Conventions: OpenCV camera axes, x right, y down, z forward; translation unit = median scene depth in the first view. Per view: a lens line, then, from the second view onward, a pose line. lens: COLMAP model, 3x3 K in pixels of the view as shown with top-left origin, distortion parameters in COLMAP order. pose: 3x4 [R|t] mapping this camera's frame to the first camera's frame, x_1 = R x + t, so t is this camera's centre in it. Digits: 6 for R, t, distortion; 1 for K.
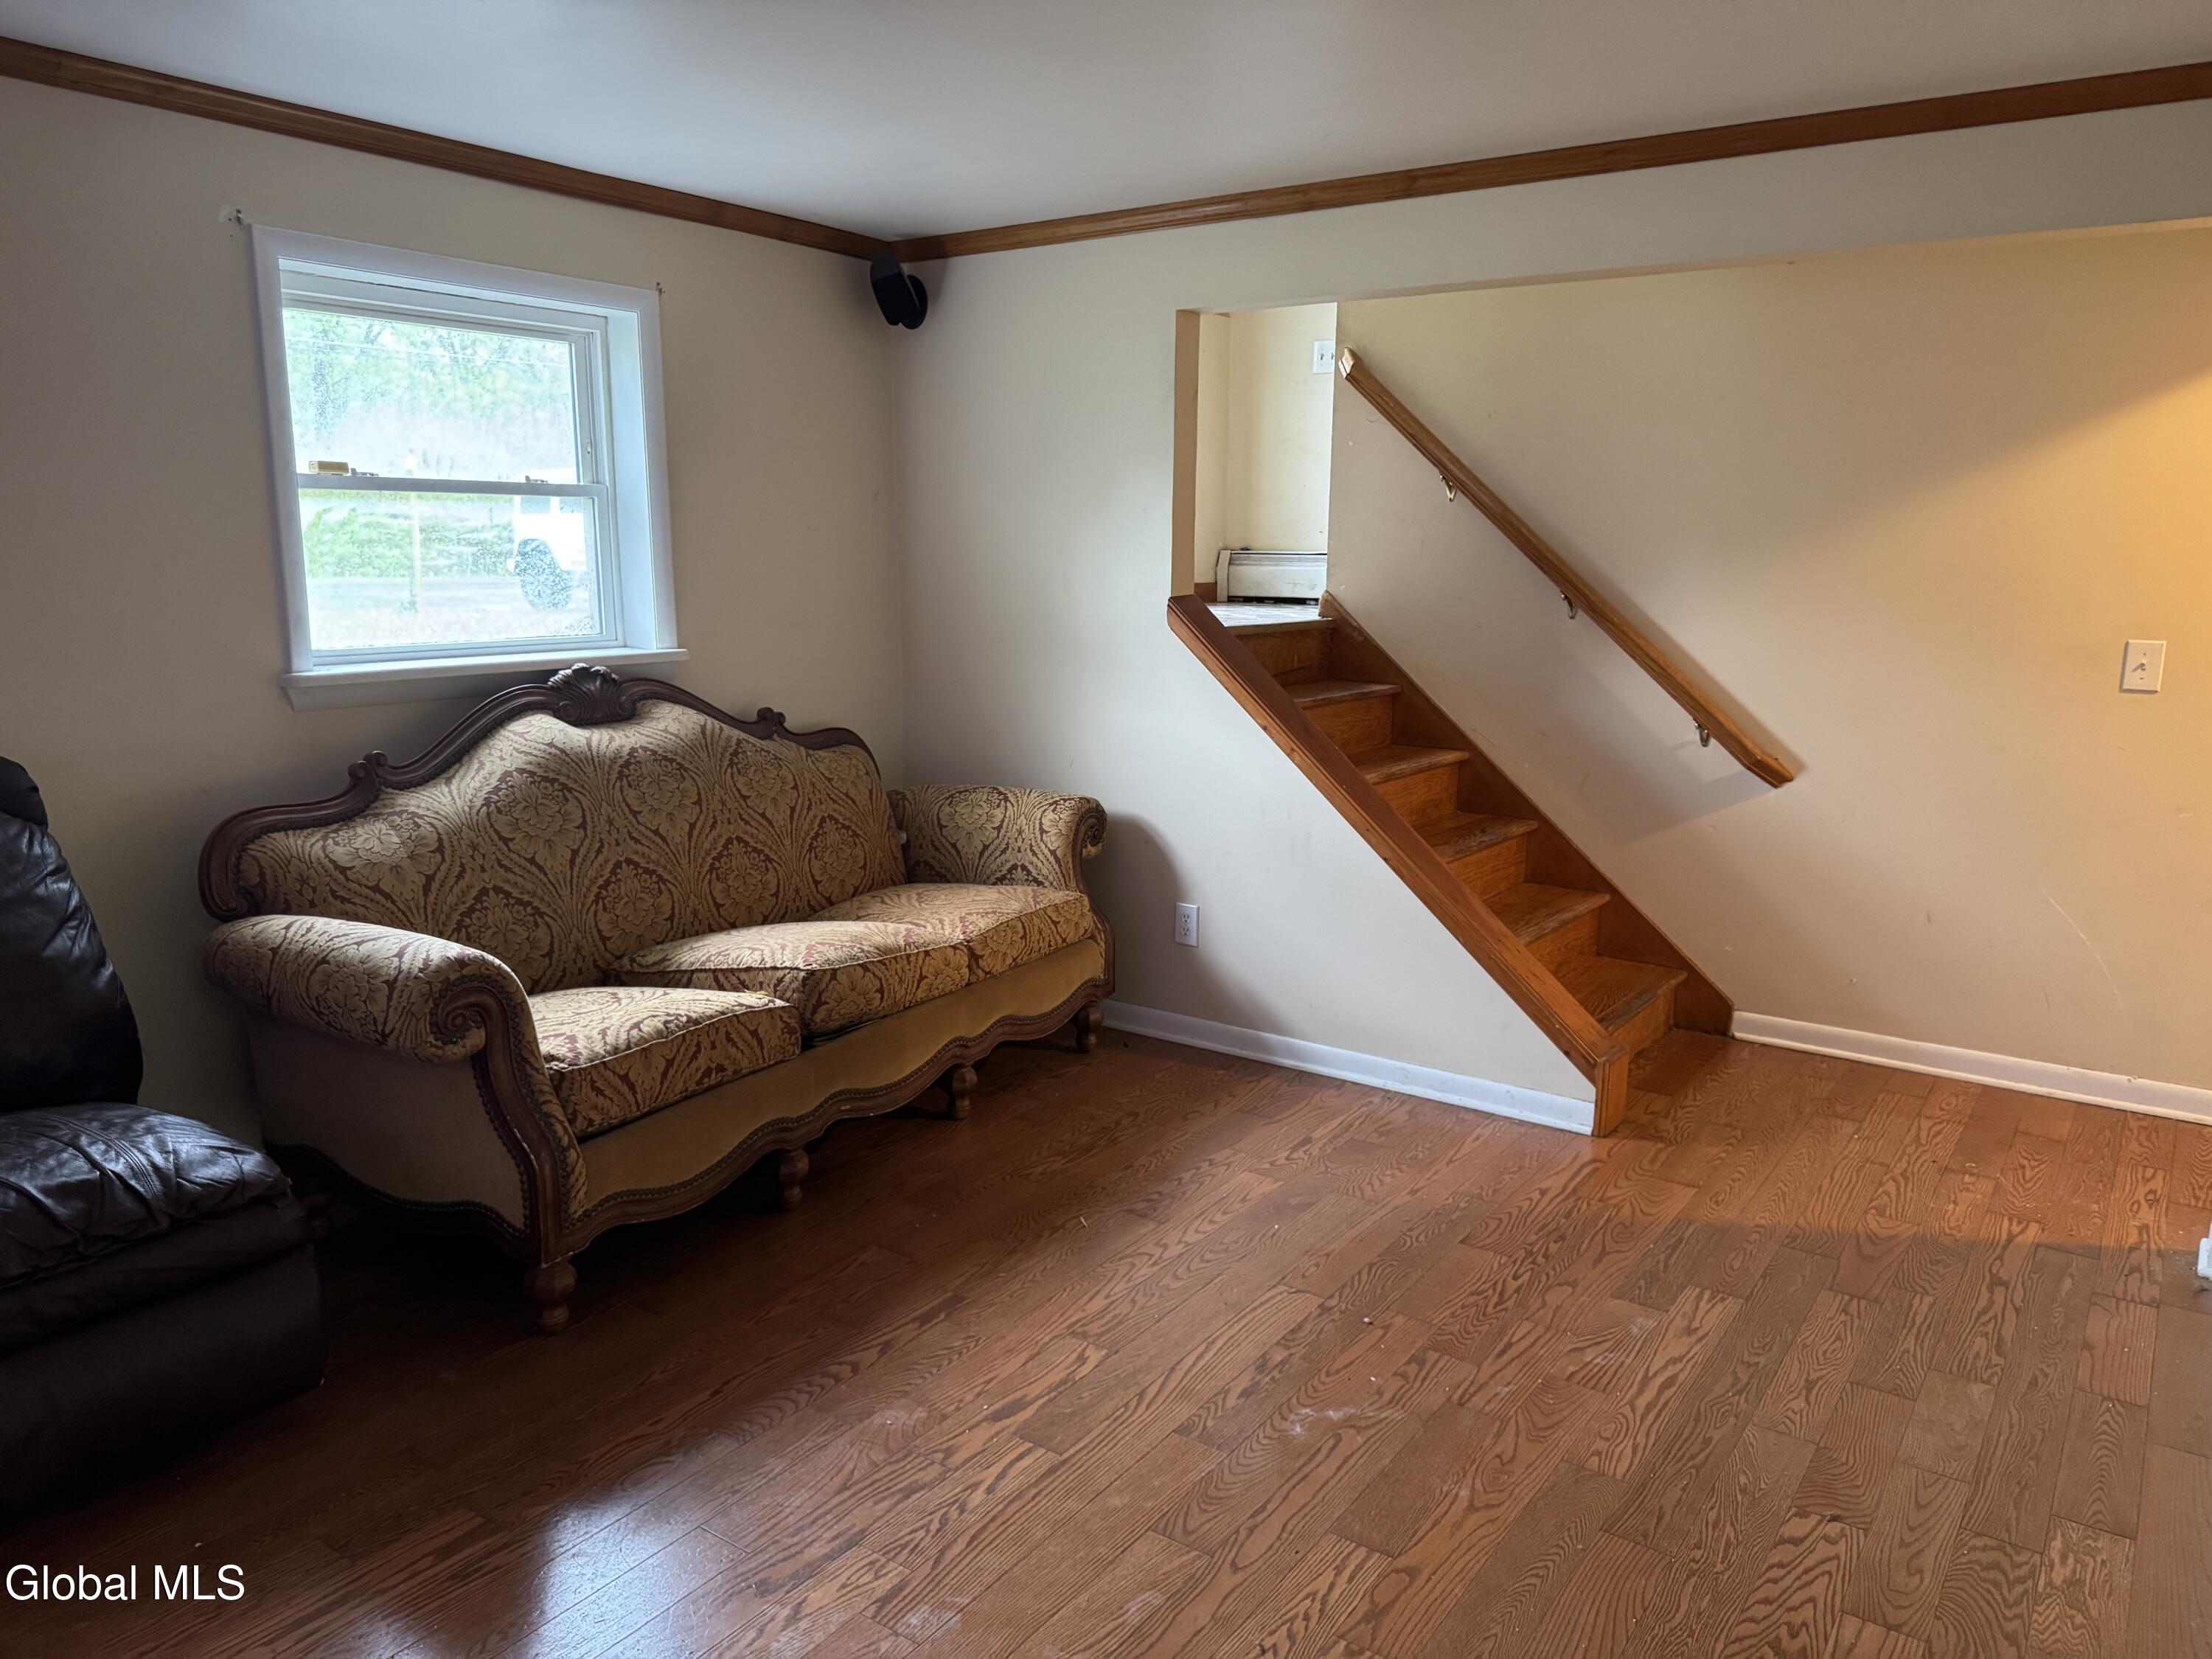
lens RADIAL K [[1541.8, 0, 1118.3], [0, 1541.8, 828.7], [0, 0, 1]] dist [0.030609, -0.020402]
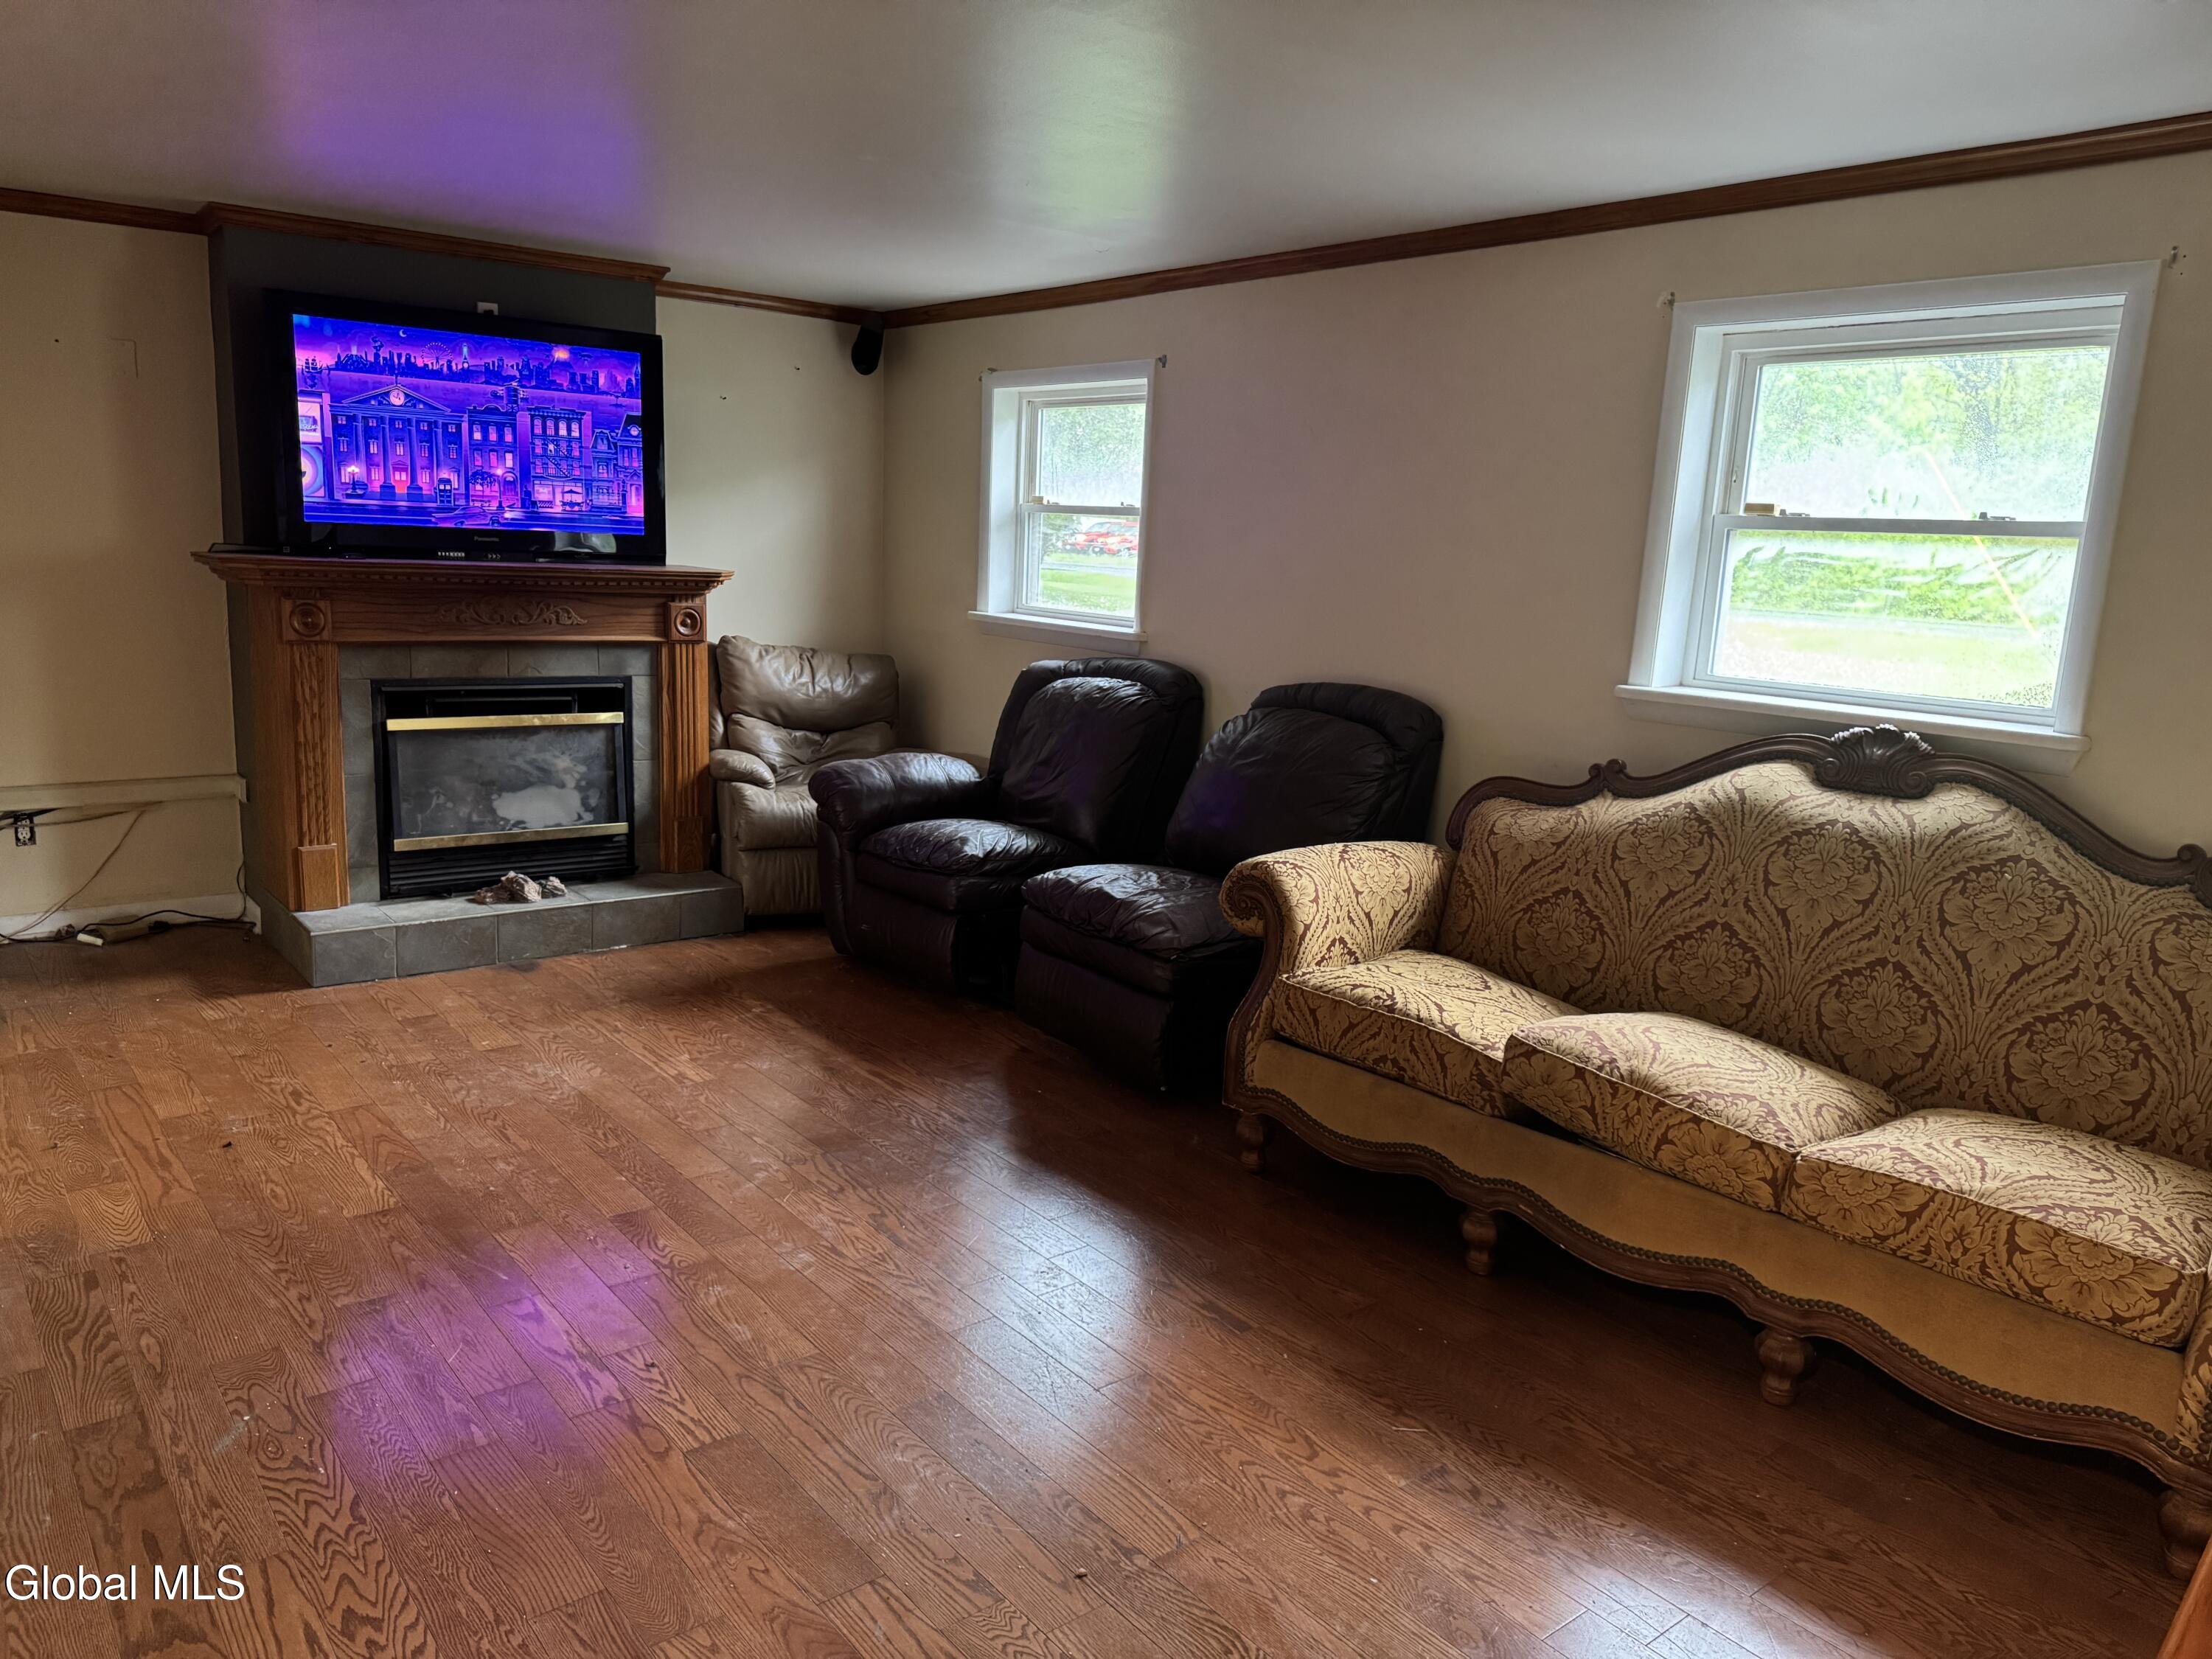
lens RADIAL K [[1541.8, 0, 1109.7], [0, 1541.8, 831.7], [0, 0, 1]] dist [0.030609, -0.020402]
pose [[-0.267151, 0.167131, -0.949051, 0.691626], [-0.222919, 0.947415, 0.229592, -0.173888], [0.937517, 0.272897, -0.215846, 0.905623]]
